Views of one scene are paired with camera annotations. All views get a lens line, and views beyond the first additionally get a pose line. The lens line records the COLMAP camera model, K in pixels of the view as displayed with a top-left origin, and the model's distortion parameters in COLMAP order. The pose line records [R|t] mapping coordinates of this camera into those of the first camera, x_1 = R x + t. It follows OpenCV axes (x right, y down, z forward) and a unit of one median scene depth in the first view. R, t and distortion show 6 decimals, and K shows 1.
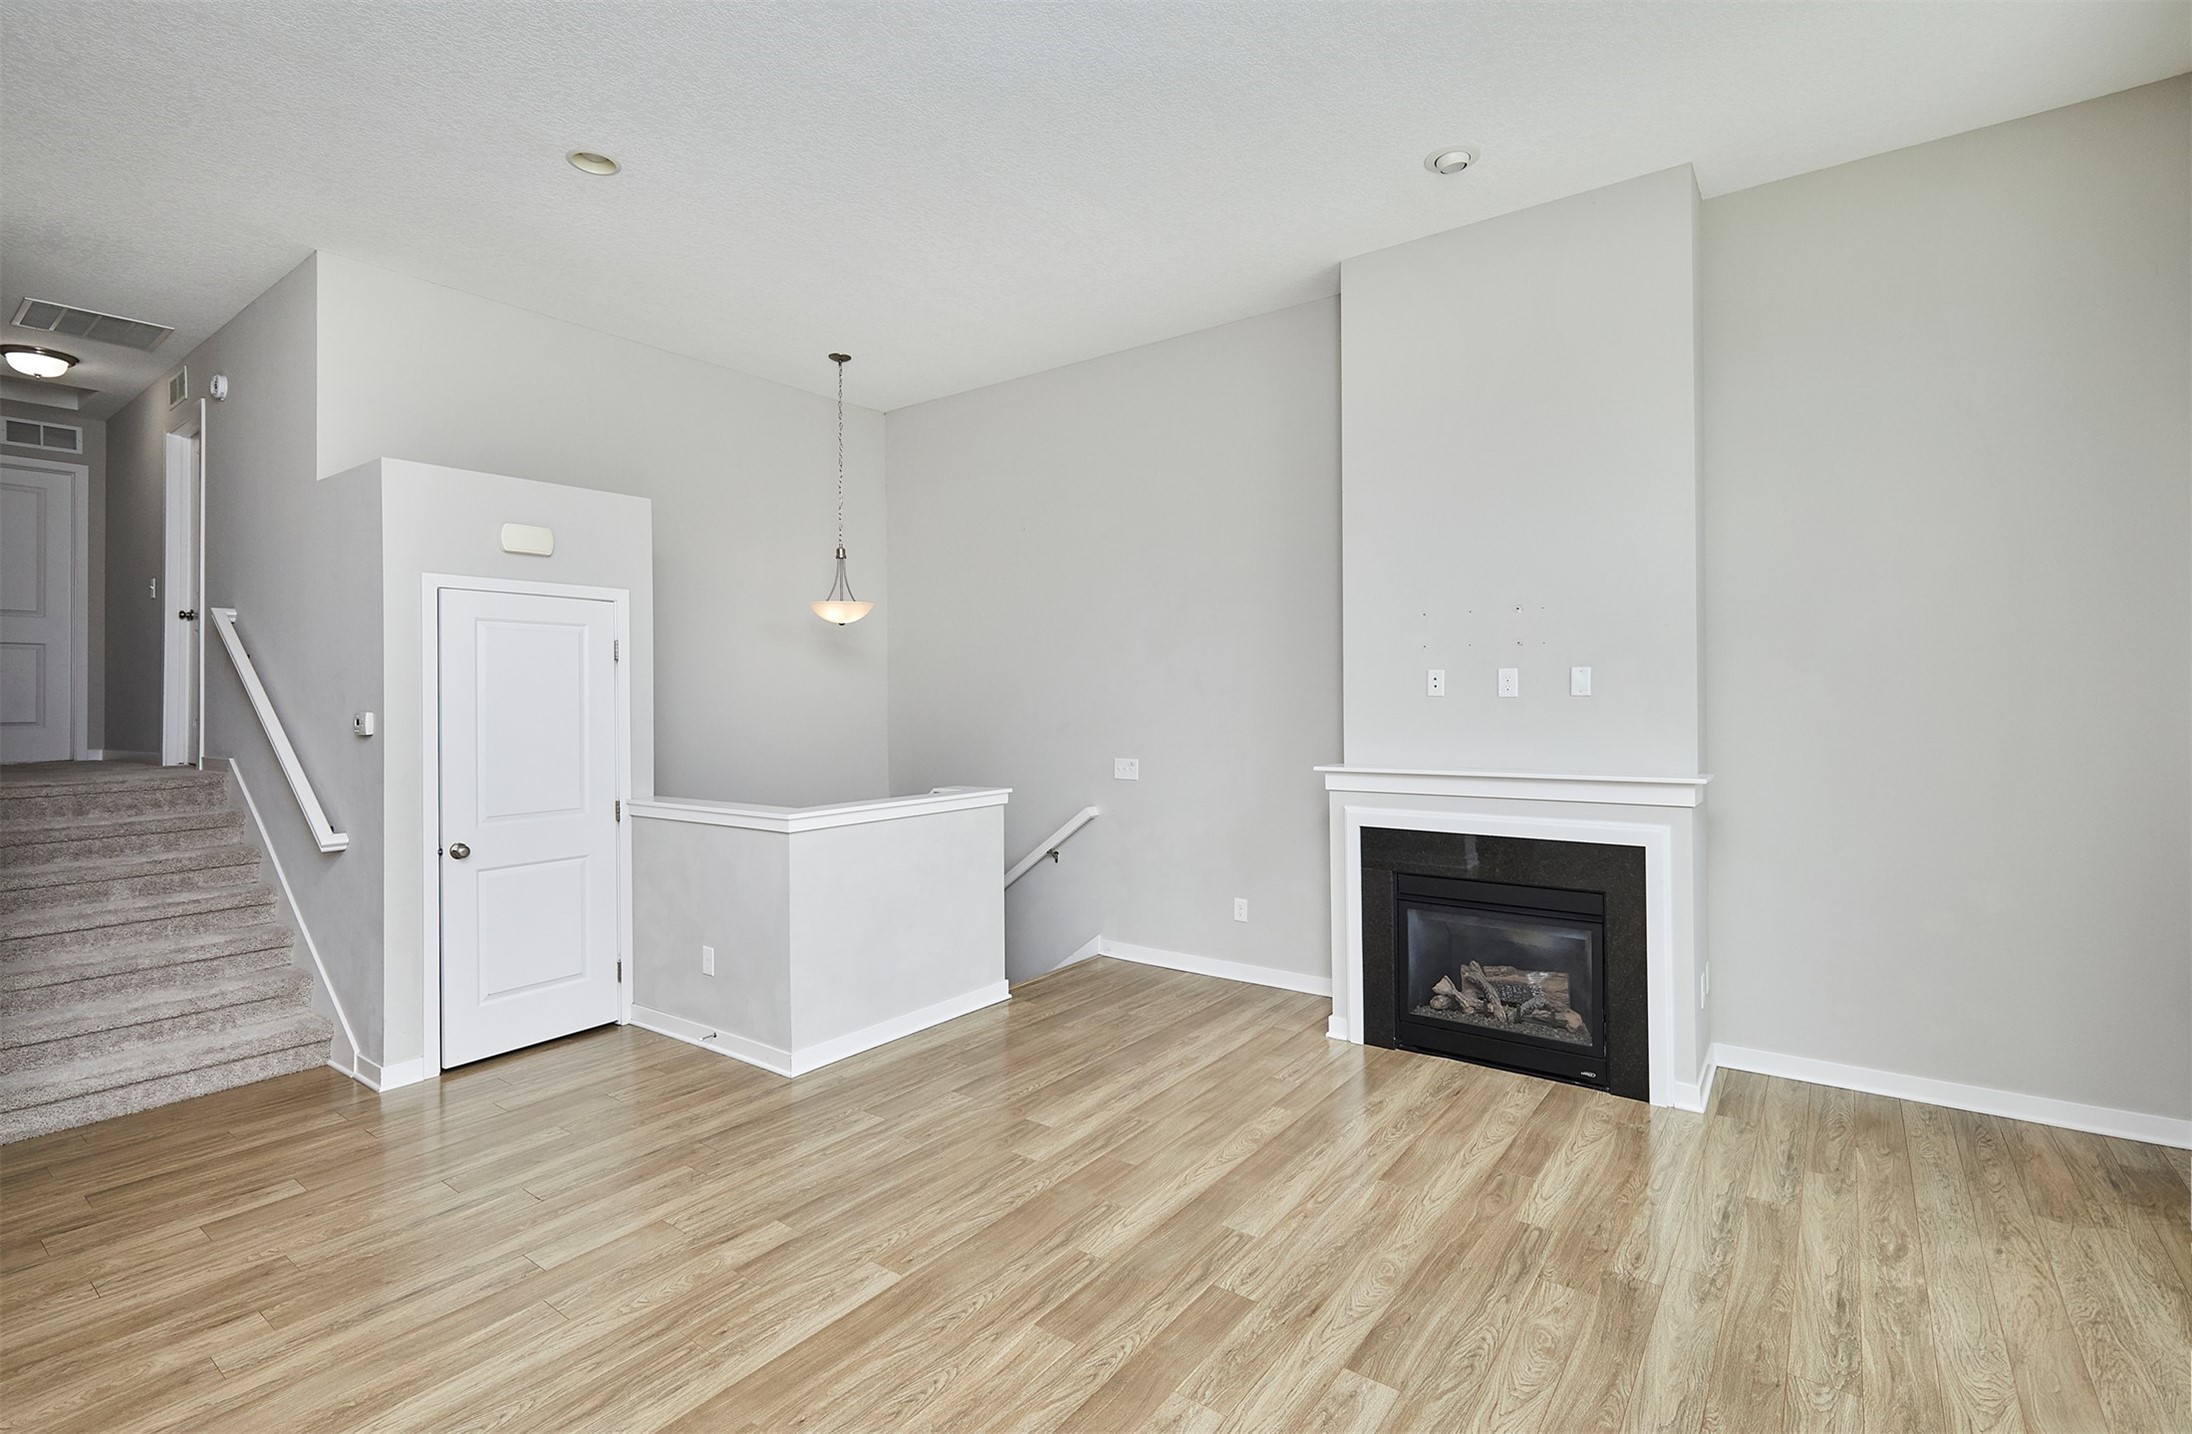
lens RADIAL K [[979.7, 0, 1084.3], [0, 979.7, 702.4], [0, 0, 1]] dist [-0.000967, -0.000353]
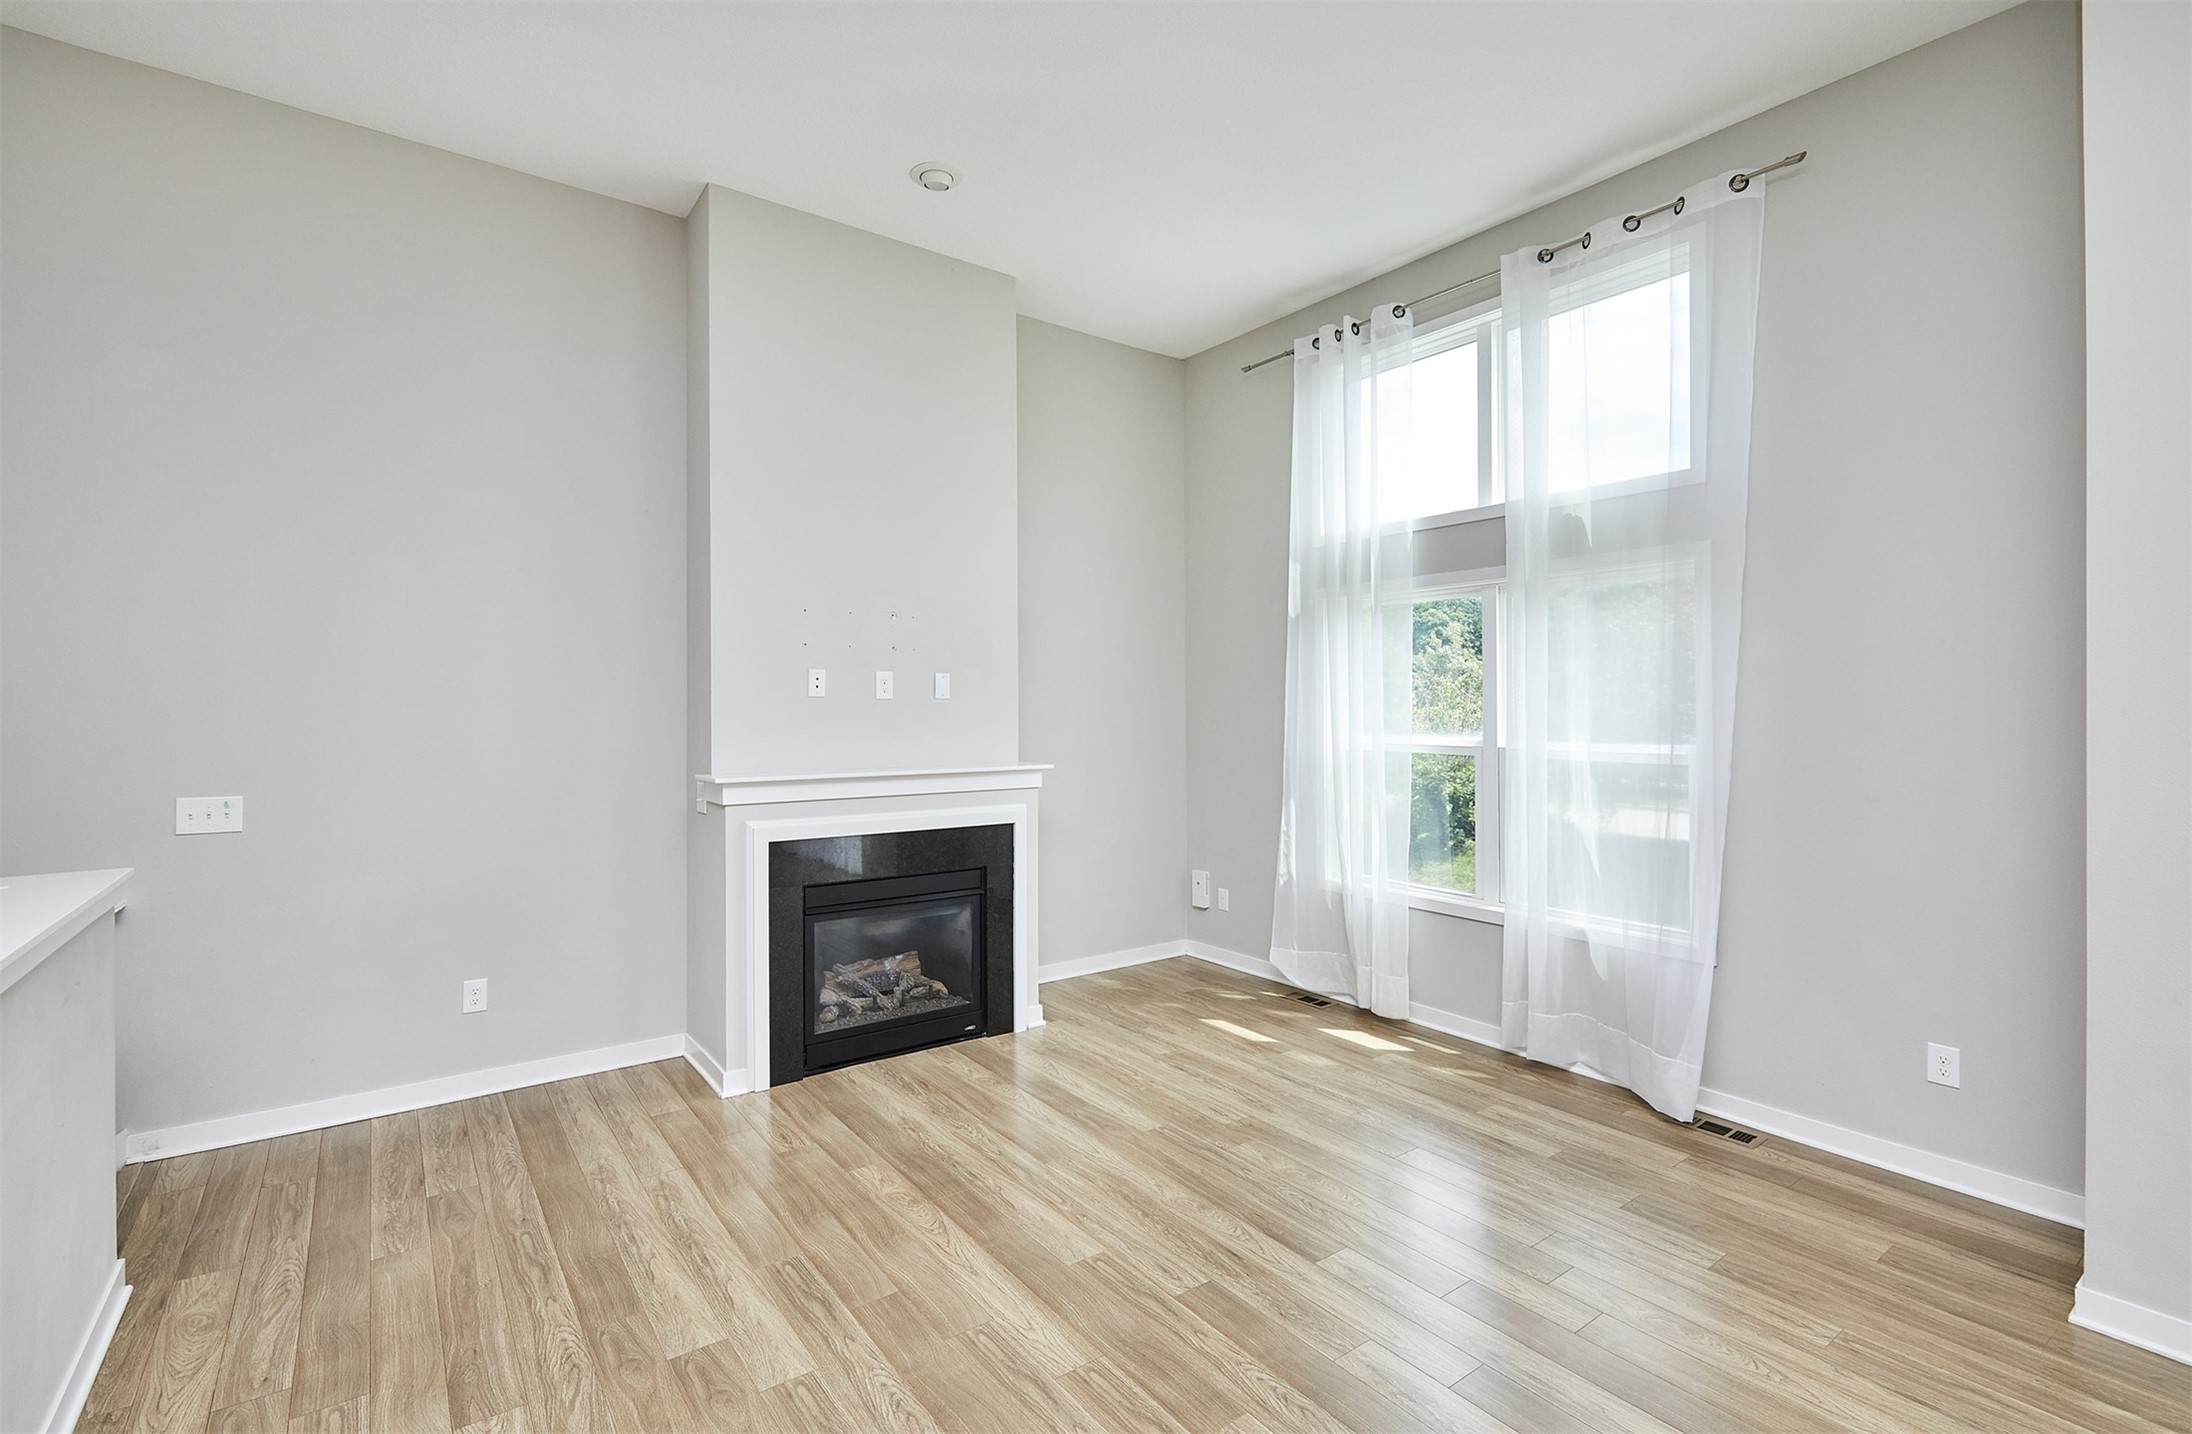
lens RADIAL K [[979.7, 0, 1095.6], [0, 979.7, 700.9], [0, 0, 1]] dist [-0.000967, -0.000353]
pose [[0.294300, 0.014463, 0.955604, -0.568301], [-0.004251, 0.999895, -0.013824, 0.011637], [-0.955704, 0.000006, 0.294330, 0.541070]]
